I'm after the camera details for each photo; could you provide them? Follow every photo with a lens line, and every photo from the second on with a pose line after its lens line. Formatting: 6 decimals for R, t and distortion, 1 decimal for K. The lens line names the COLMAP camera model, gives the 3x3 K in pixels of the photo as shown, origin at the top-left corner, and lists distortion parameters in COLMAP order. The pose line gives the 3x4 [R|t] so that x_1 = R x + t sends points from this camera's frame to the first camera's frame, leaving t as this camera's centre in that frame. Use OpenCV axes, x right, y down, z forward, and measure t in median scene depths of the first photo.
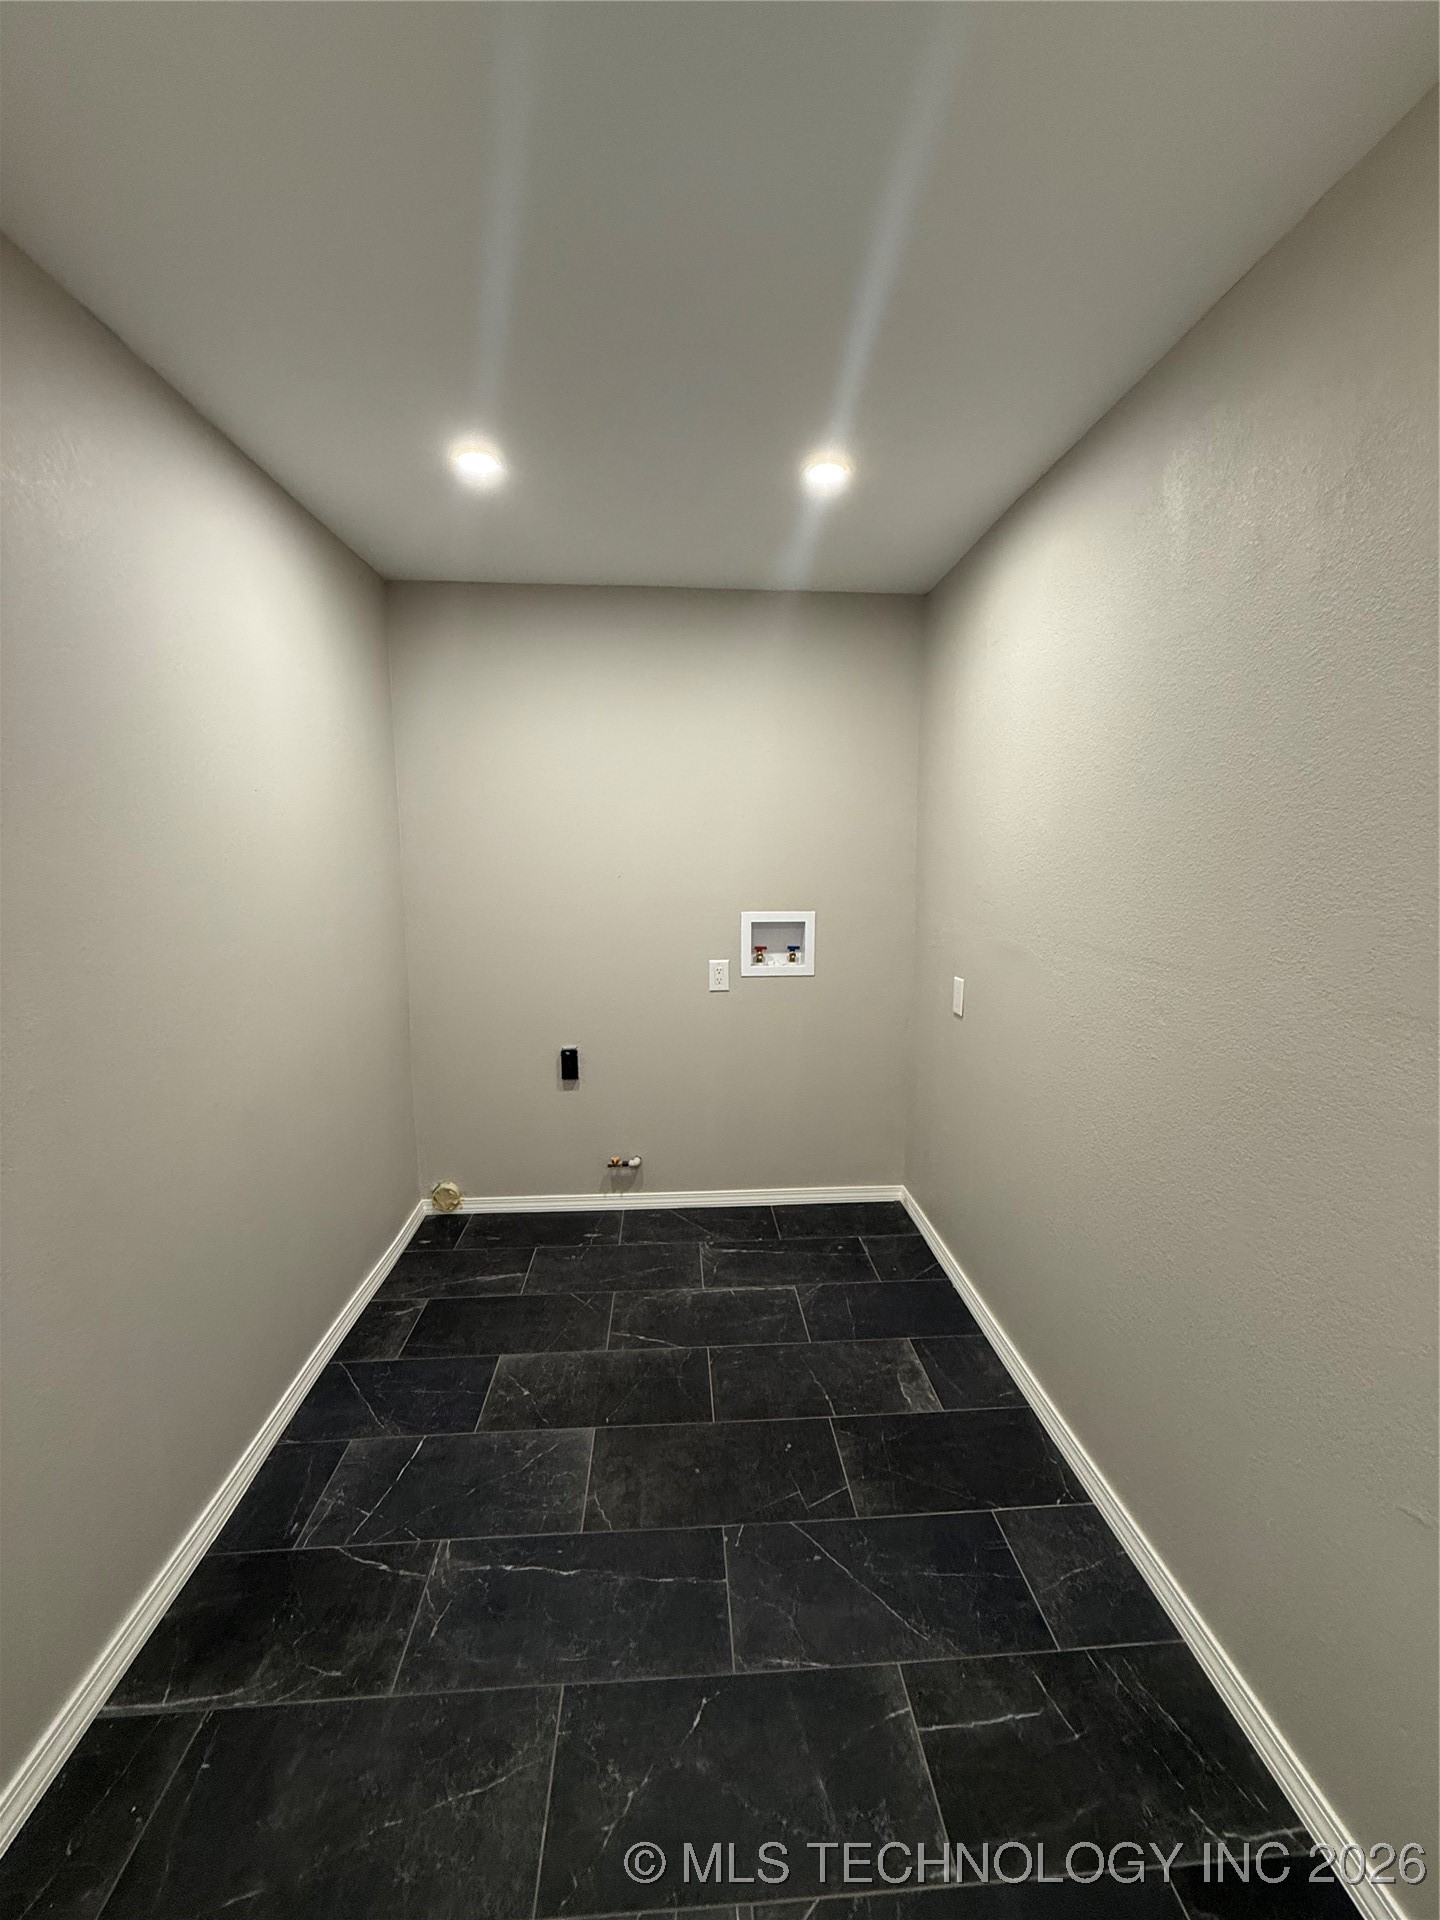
lens RADIAL K [[765.1, 0, 721.5], [0, 765.1, 959.9], [0, 0, 1]] dist [-0.000634, 0.000322]
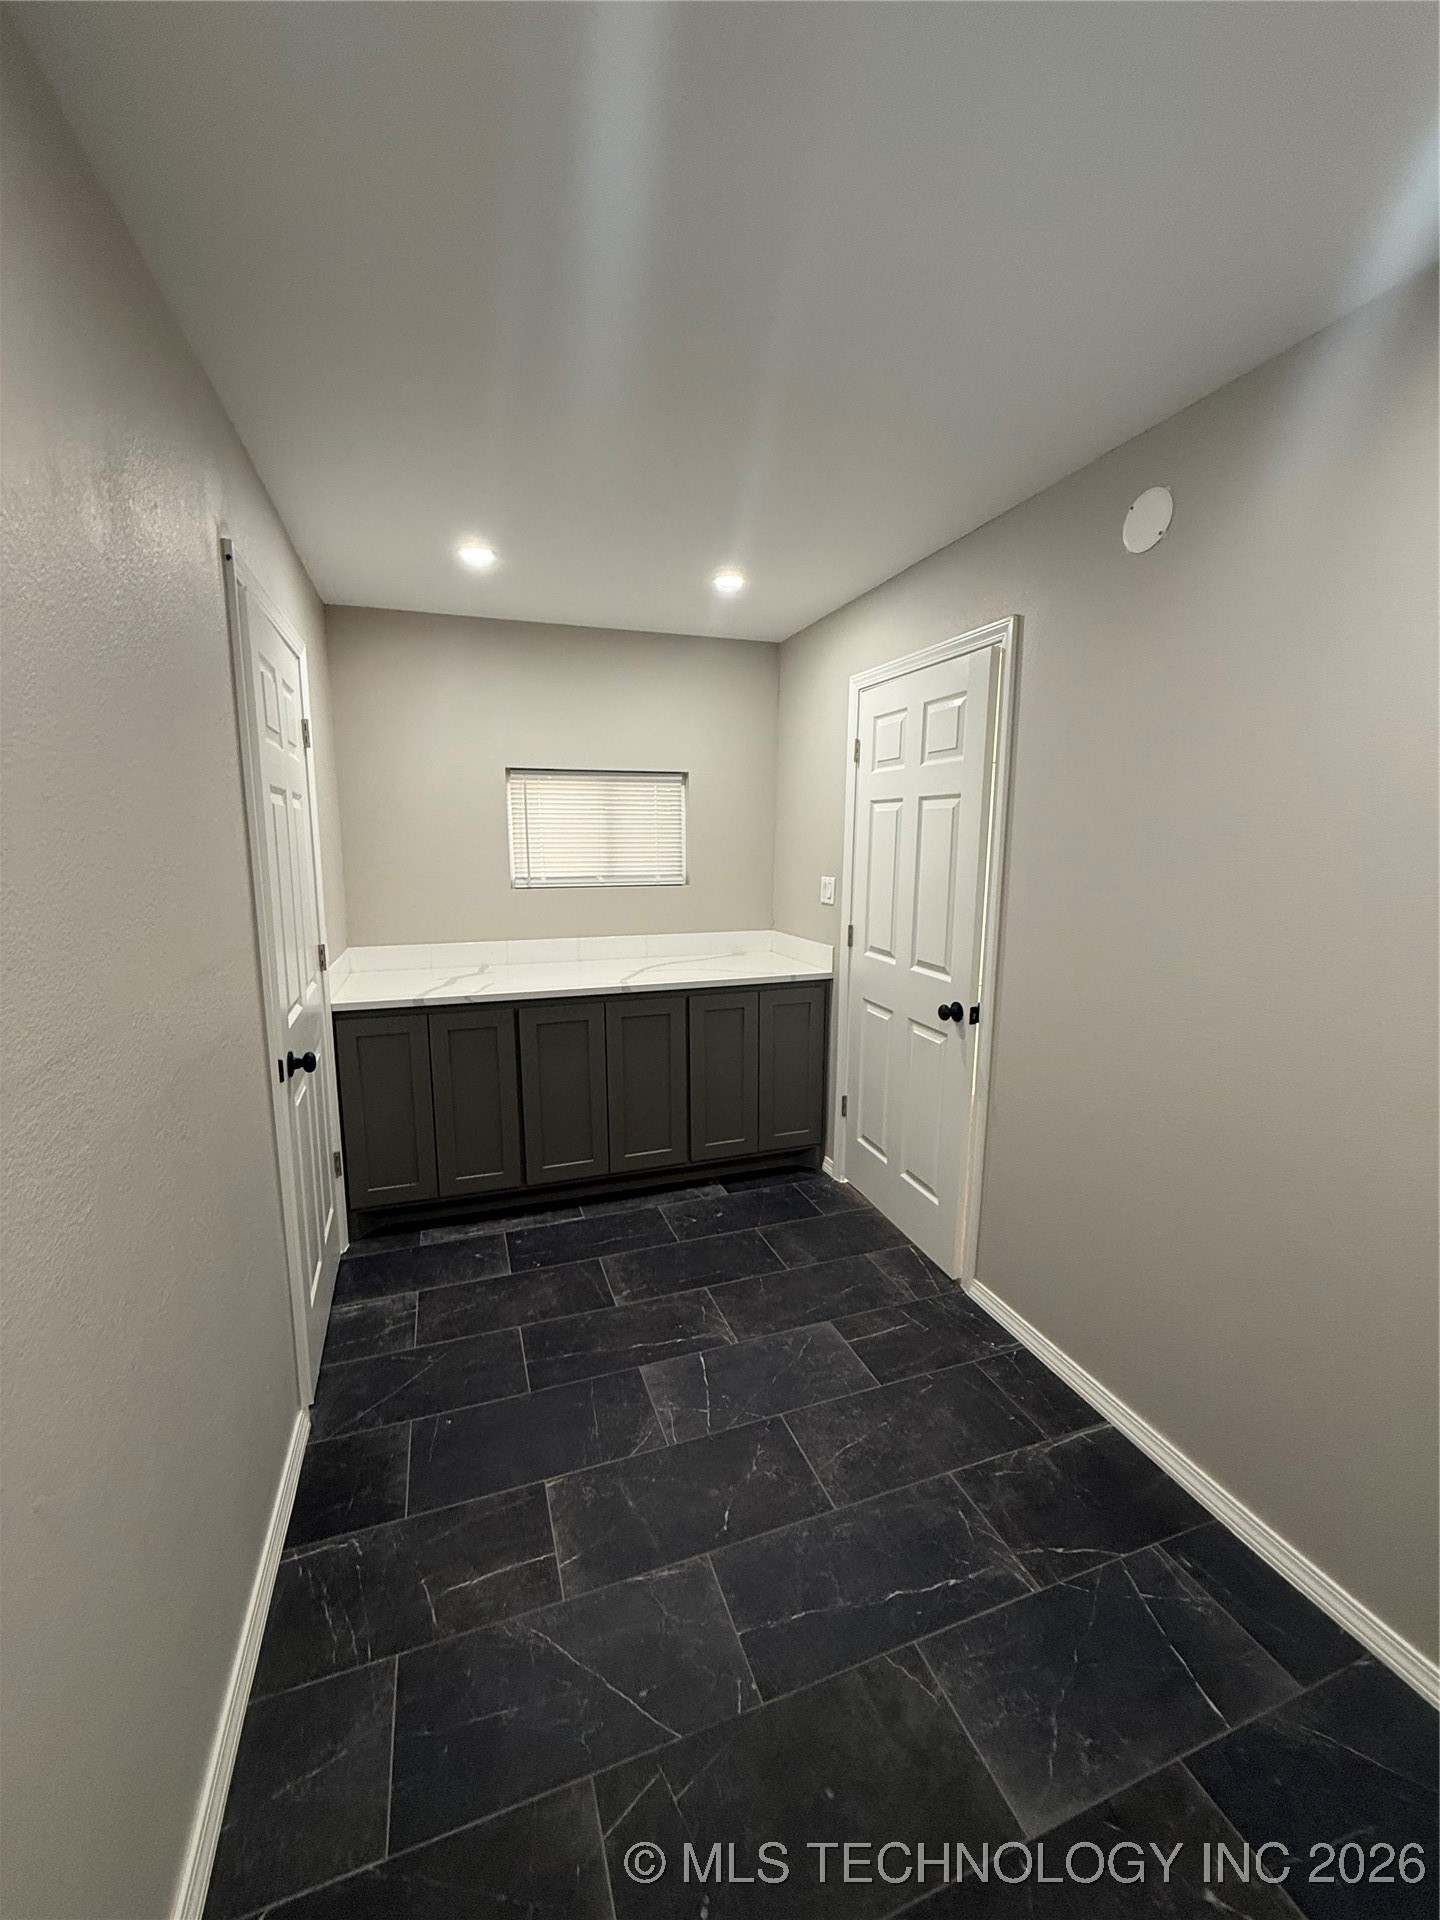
lens RADIAL K [[765.1, 0, 717.5], [0, 765.1, 960.7], [0, 0, 1]] dist [-0.000634, 0.000322]
pose [[-0.962759, 0.039861, -0.267407, 0.263250], [-0.043420, 0.953437, 0.298449, -0.266897], [0.266852, 0.298945, -0.916200, 1.708753]]
